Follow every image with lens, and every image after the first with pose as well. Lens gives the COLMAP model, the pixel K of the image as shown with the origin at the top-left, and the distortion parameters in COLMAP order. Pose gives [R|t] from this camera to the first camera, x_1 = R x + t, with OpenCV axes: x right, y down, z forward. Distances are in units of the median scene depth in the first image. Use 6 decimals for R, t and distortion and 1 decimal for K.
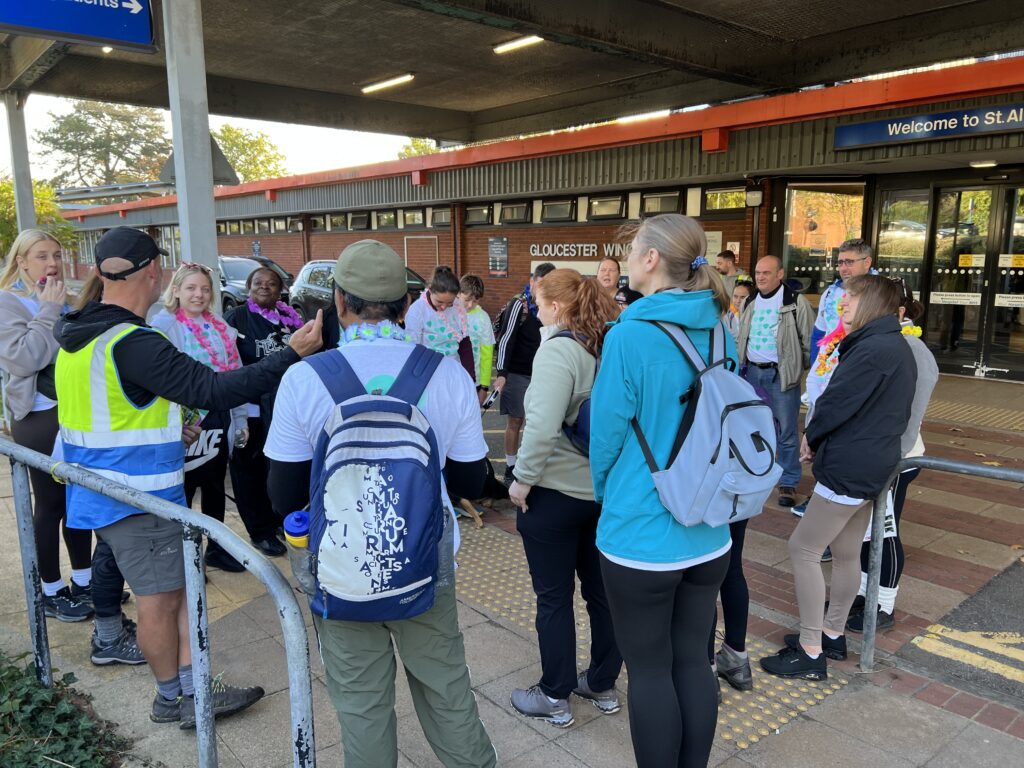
lens RADIAL K [[778.6, 0, 515.9], [0, 778.6, 388.8], [0, 0, 1]] dist [0.052901, -0.051410]
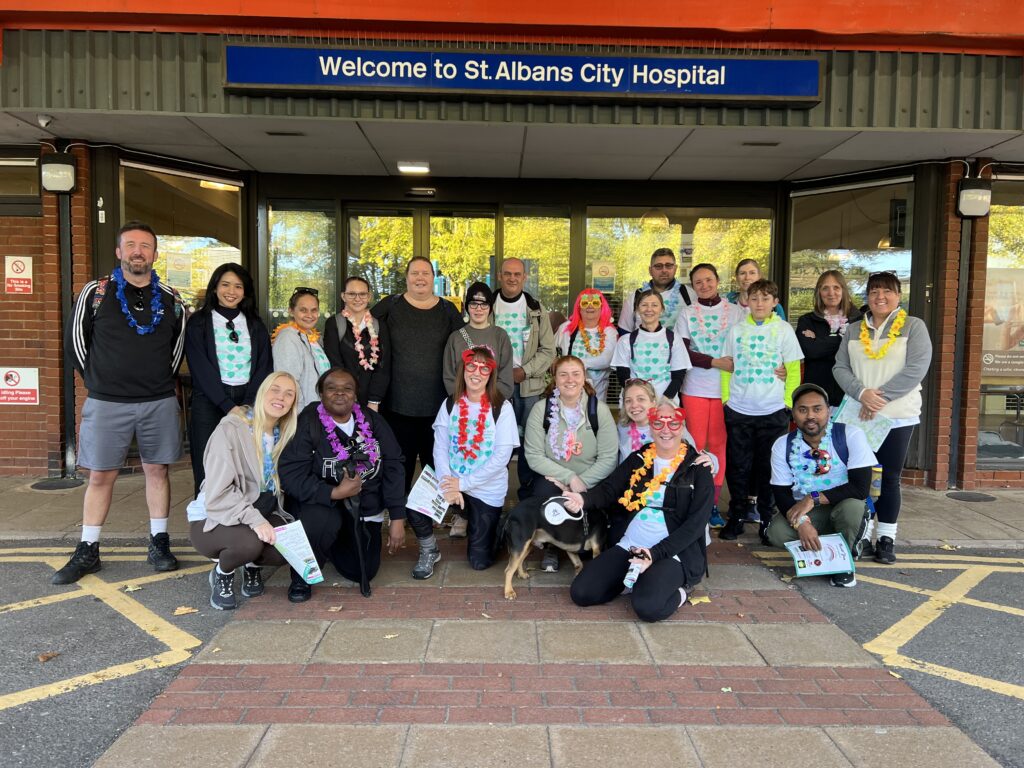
lens RADIAL K [[778.6, 0, 514.2], [0, 778.6, 387.9], [0, 0, 1]] dist [0.052901, -0.051410]
pose [[0.636261, -0.025734, 0.771044, 0.083142], [0.118622, 0.990822, -0.064817, -0.023120], [-0.762300, 0.132703, 0.633474, 0.464407]]
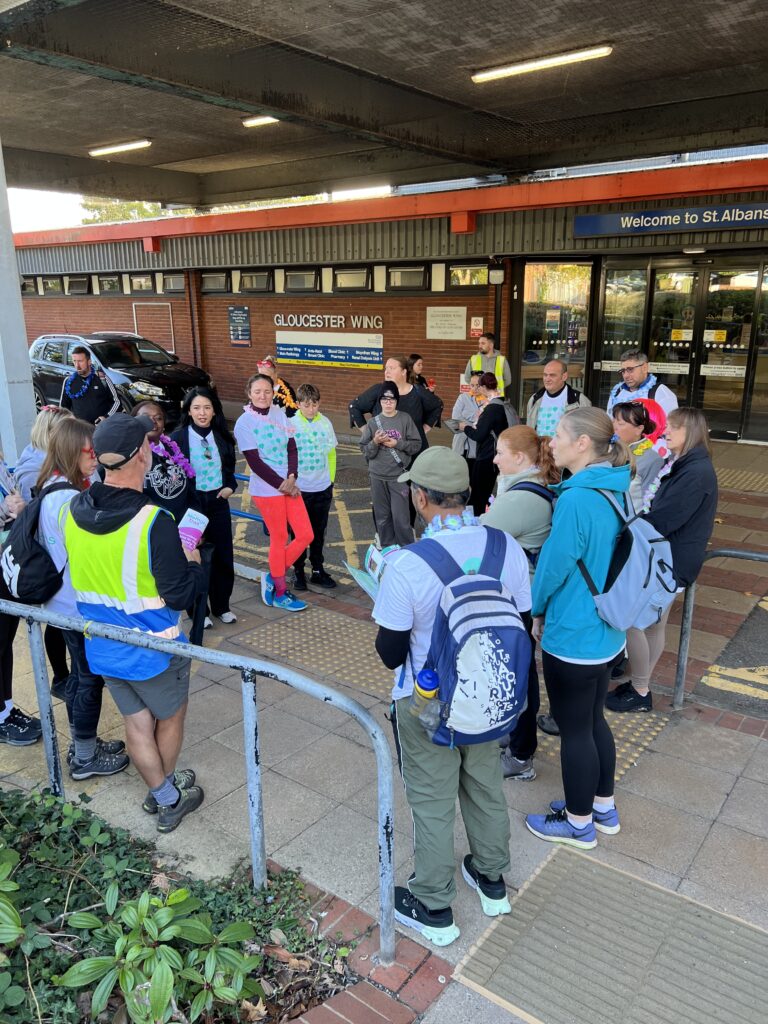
lens RADIAL K [[778.6, 0, 378.0], [0, 778.6, 515.7], [0, 0, 1]] dist [0.052901, -0.051410]
pose [[0.978300, -0.064864, 0.196779, -0.096606], [0.044521, 0.993358, 0.106102, -0.042042], [-0.202354, -0.095038, 0.974690, -0.049374]]
